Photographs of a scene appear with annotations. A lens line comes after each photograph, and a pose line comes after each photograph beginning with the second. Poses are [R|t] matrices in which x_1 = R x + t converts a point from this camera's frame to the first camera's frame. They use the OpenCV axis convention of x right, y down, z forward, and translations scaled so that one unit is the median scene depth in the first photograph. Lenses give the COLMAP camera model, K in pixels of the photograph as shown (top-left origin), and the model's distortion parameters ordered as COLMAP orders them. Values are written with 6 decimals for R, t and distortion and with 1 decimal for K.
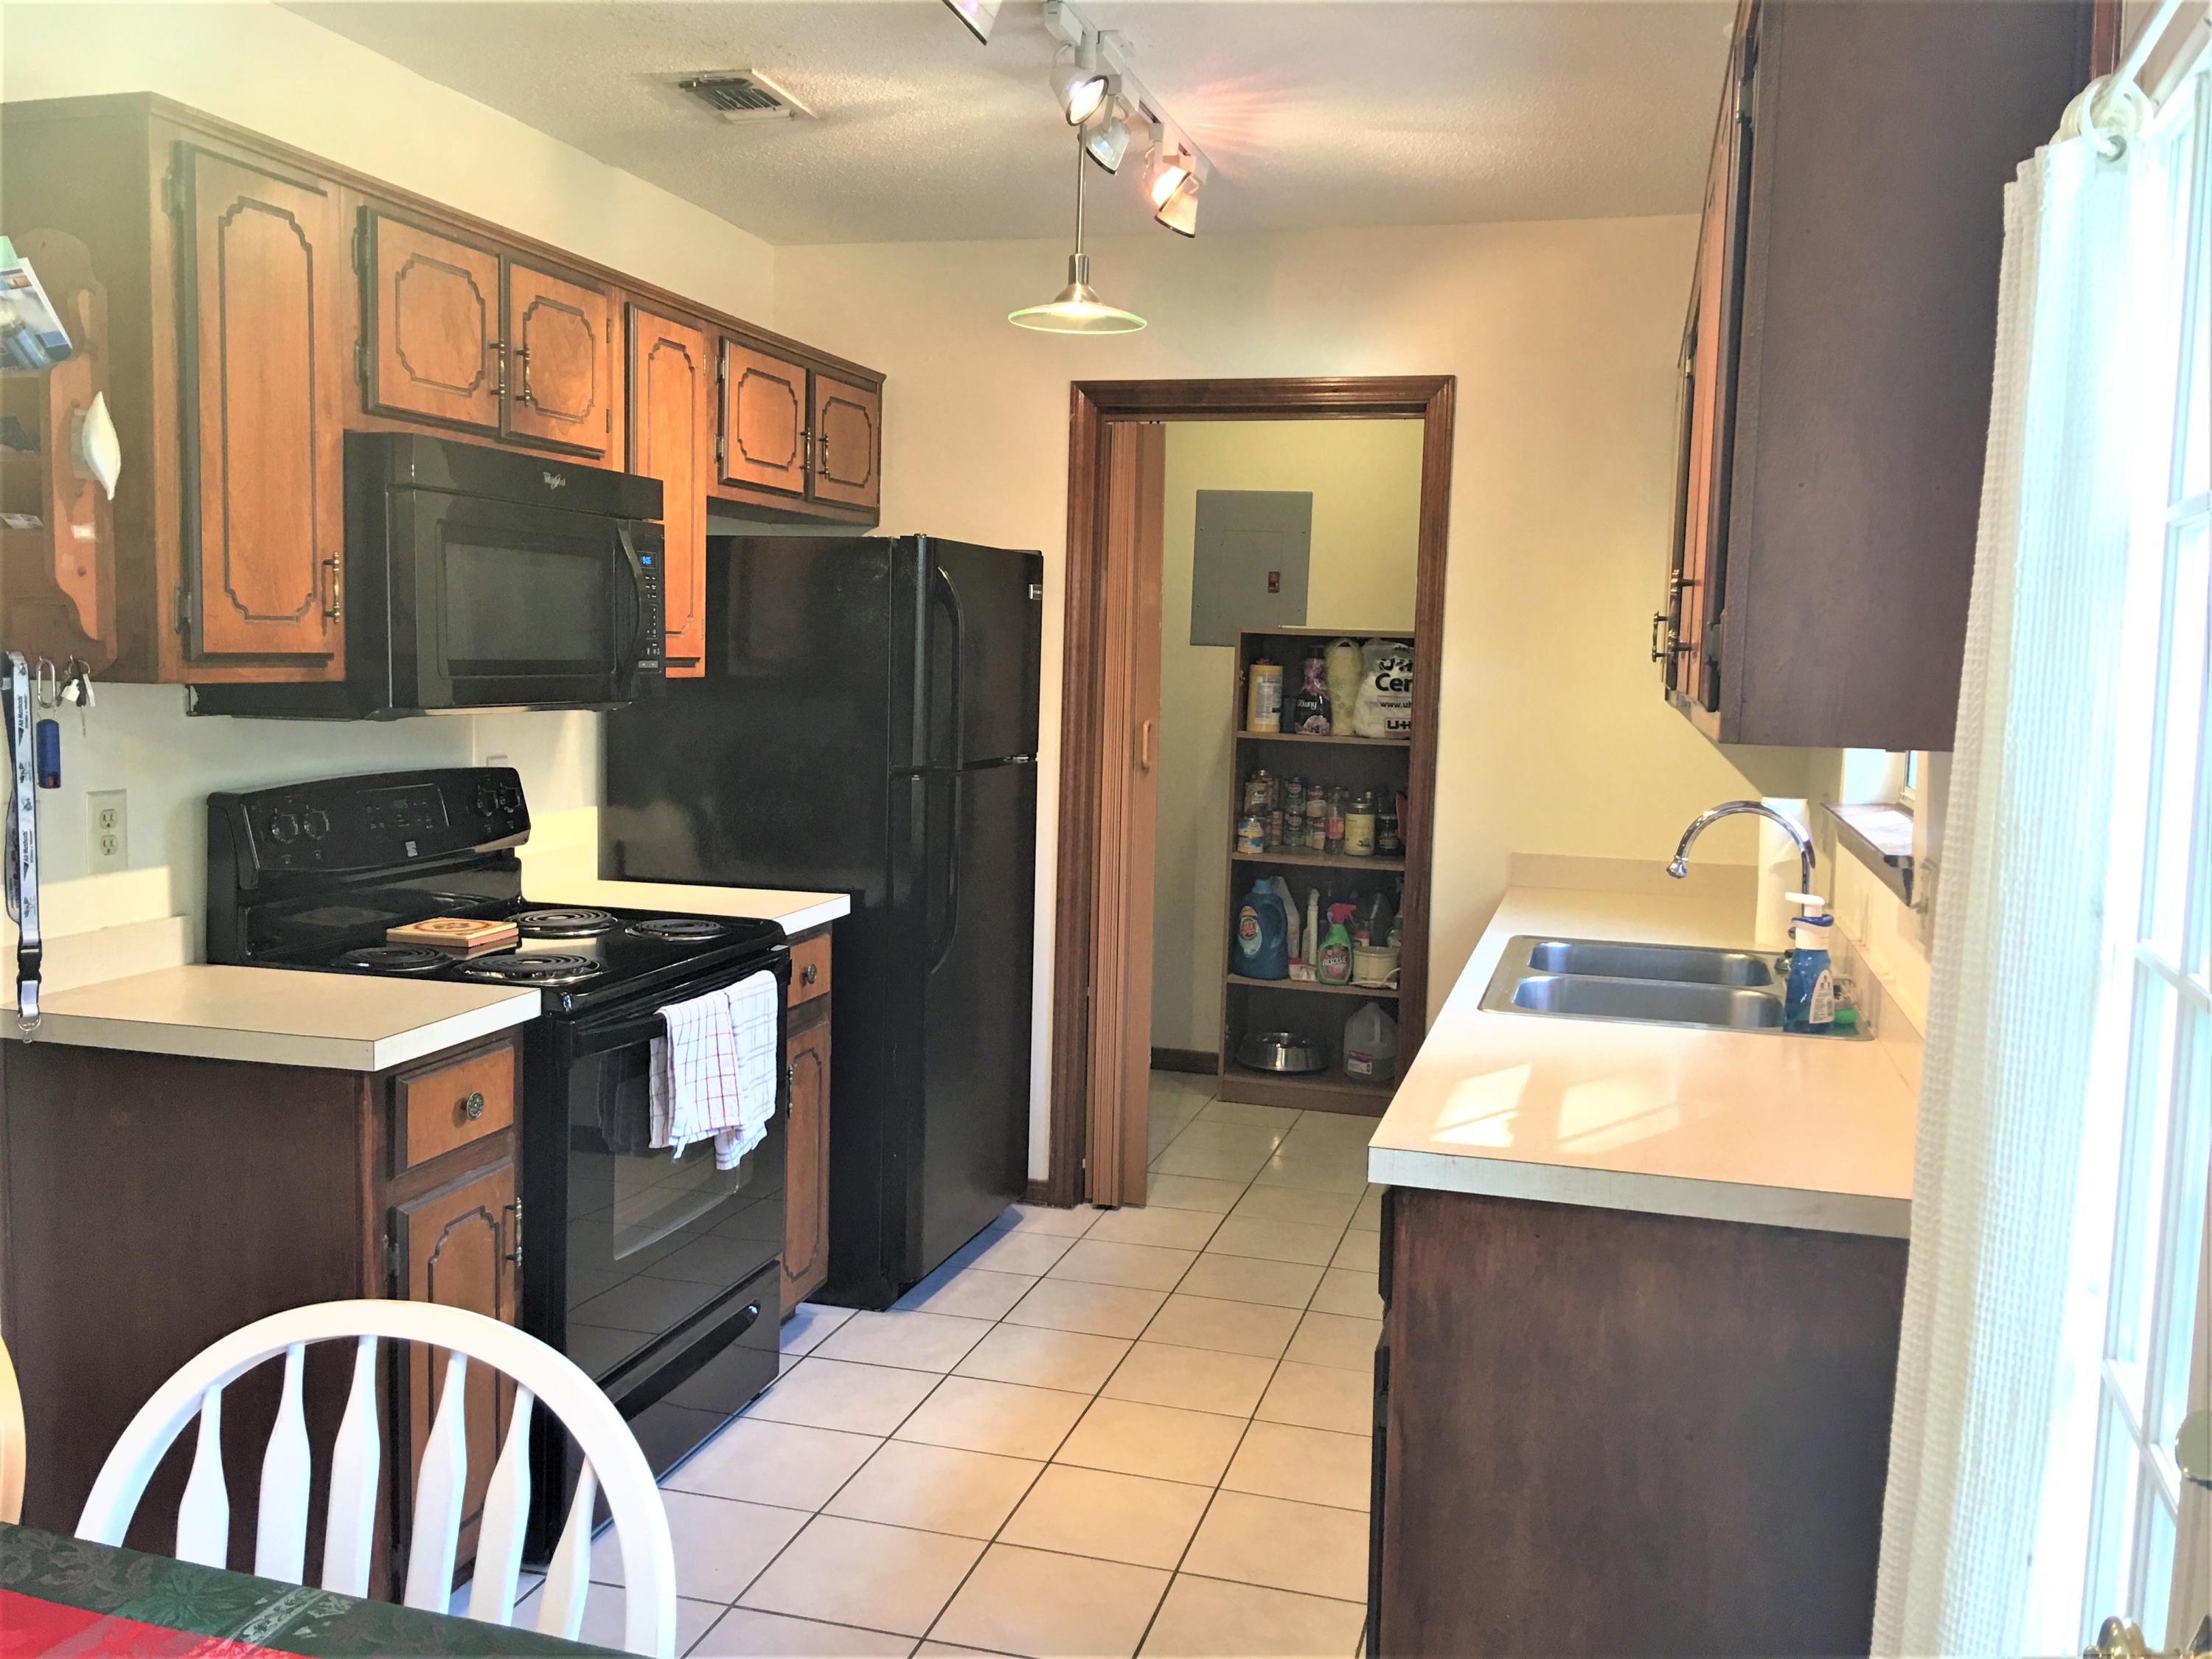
lens RADIAL K [[1859.9, 0, 1085.8], [0, 1859.9, 818.5], [0, 0, 1]] dist [-0.040347, -0.009531]
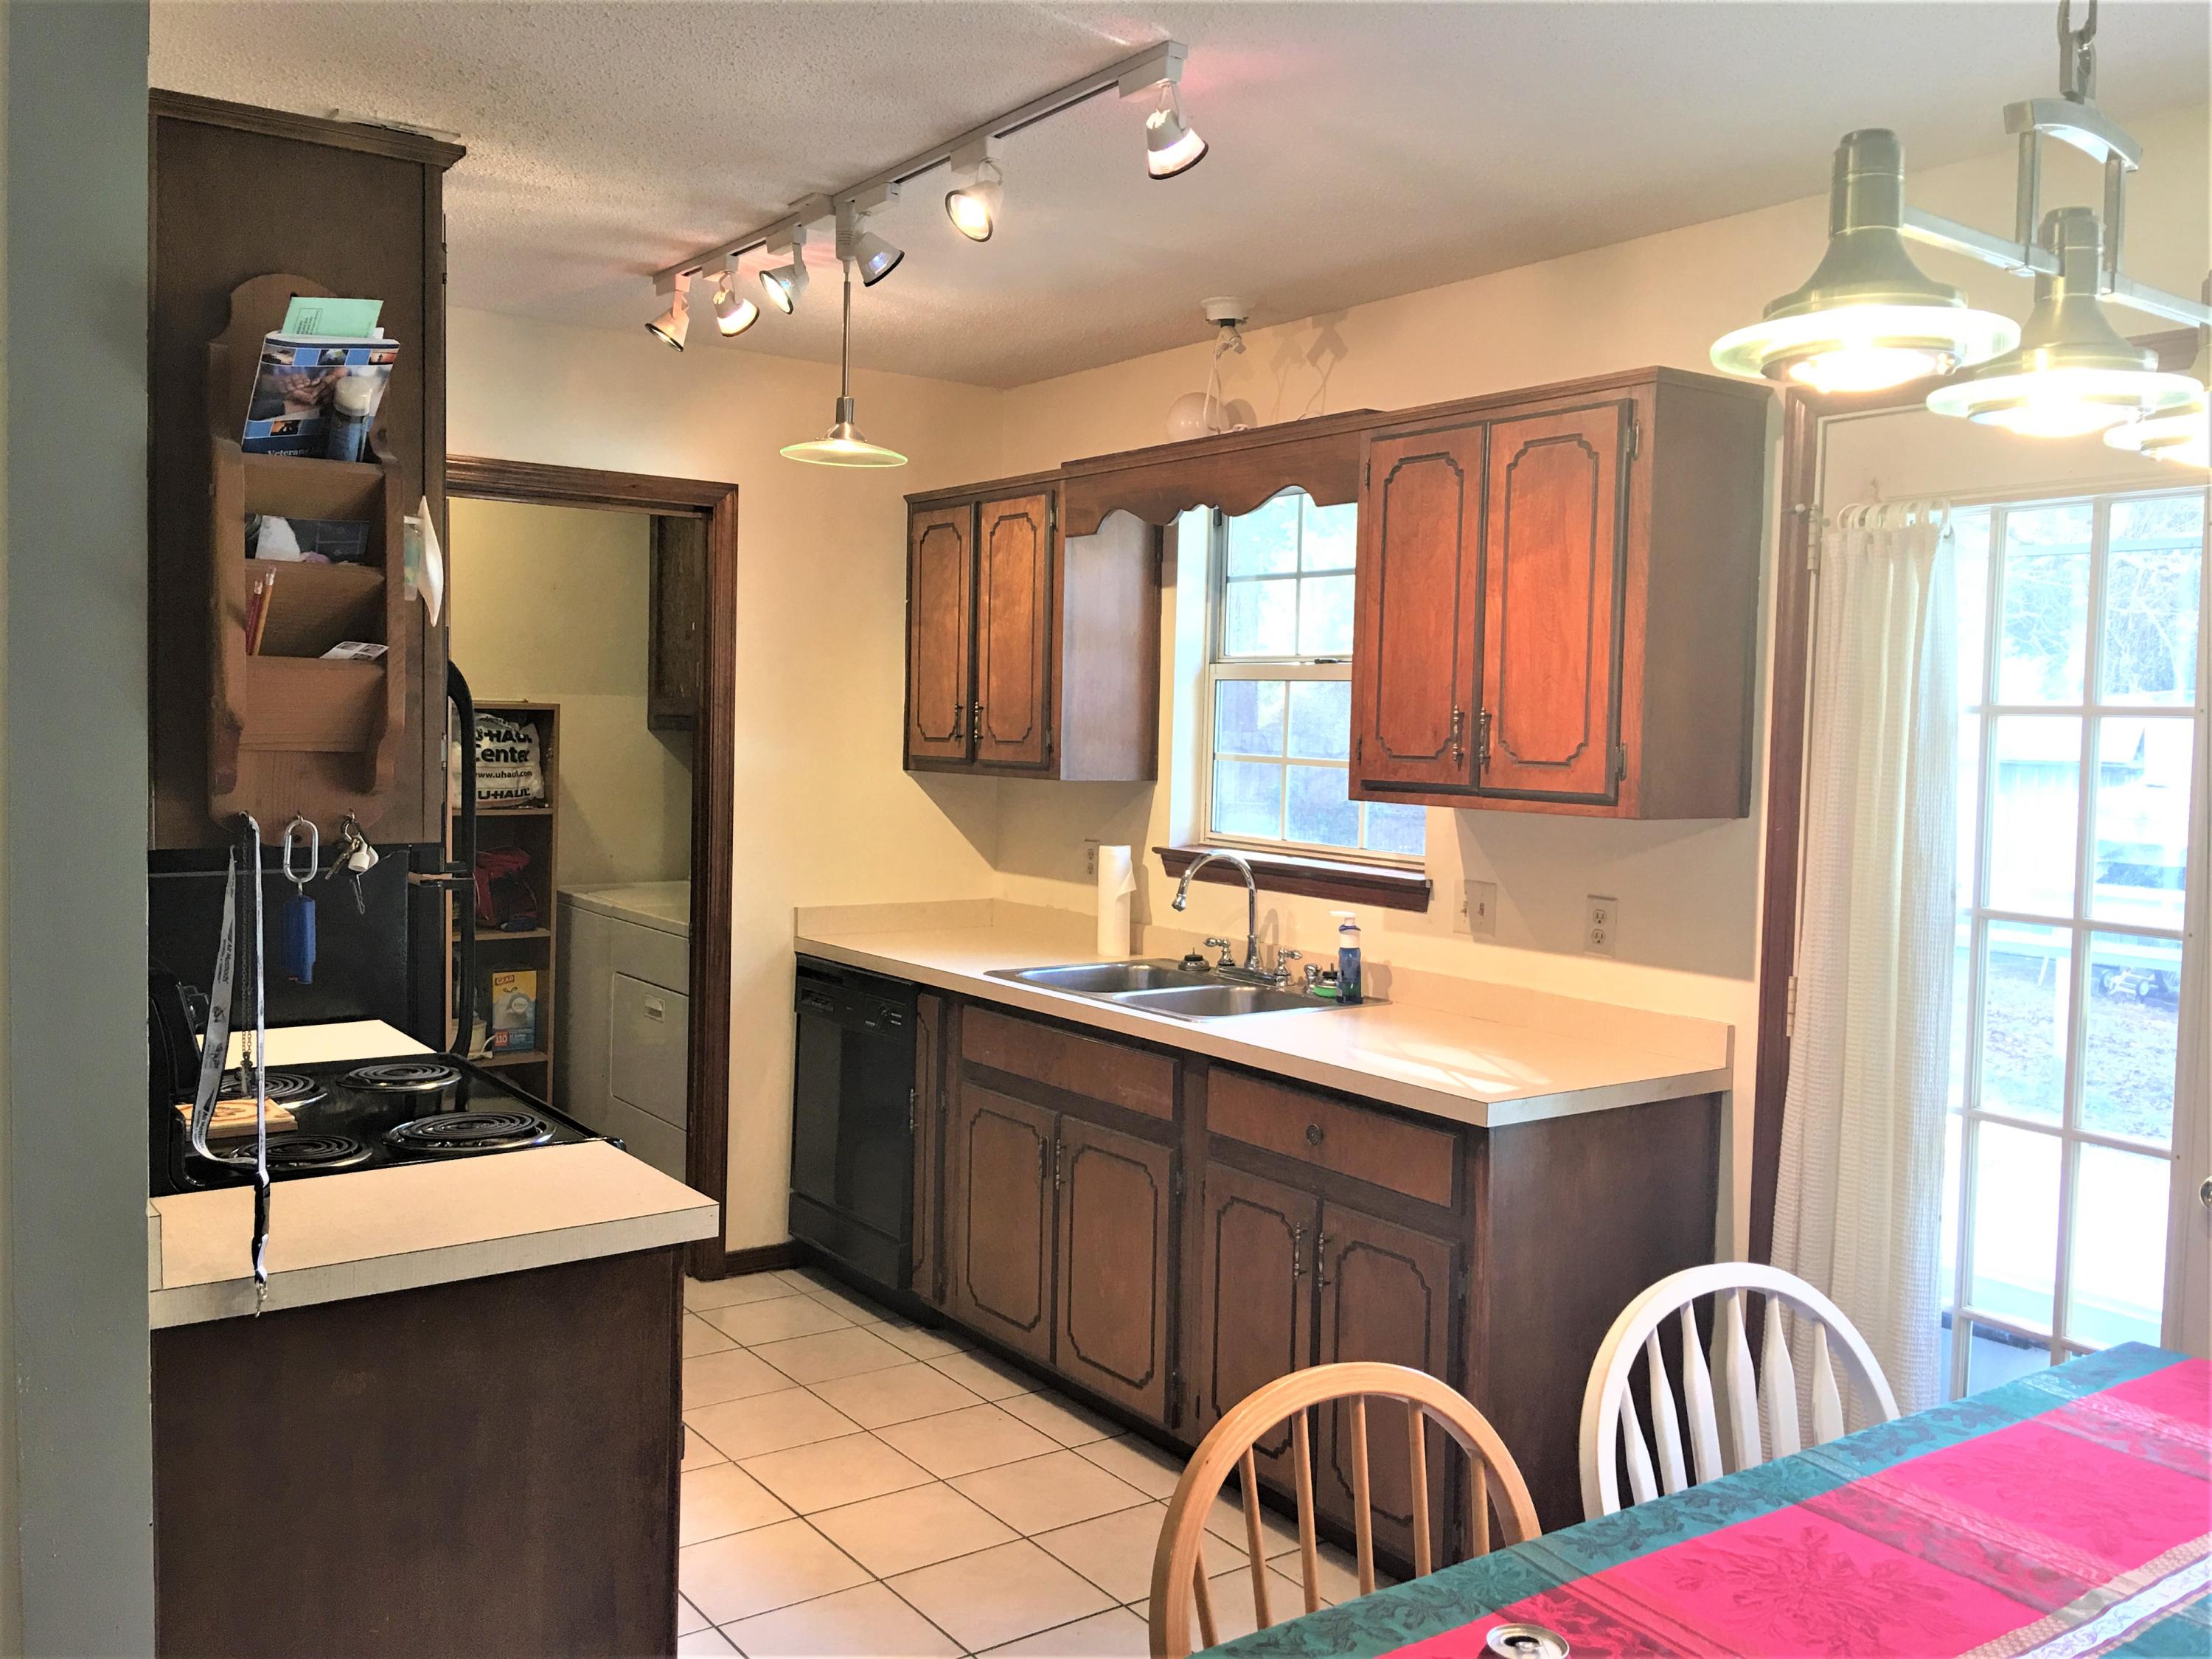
lens RADIAL K [[1859.9, 0, 1085.8], [0, 1859.9, 818.5], [0, 0, 1]] dist [-0.040347, -0.009531]
pose [[0.617643, -0.057333, 0.784366, -0.776333], [0.066011, 0.997599, 0.020939, -0.067323], [-0.783683, 0.038844, 0.619945, 0.213991]]
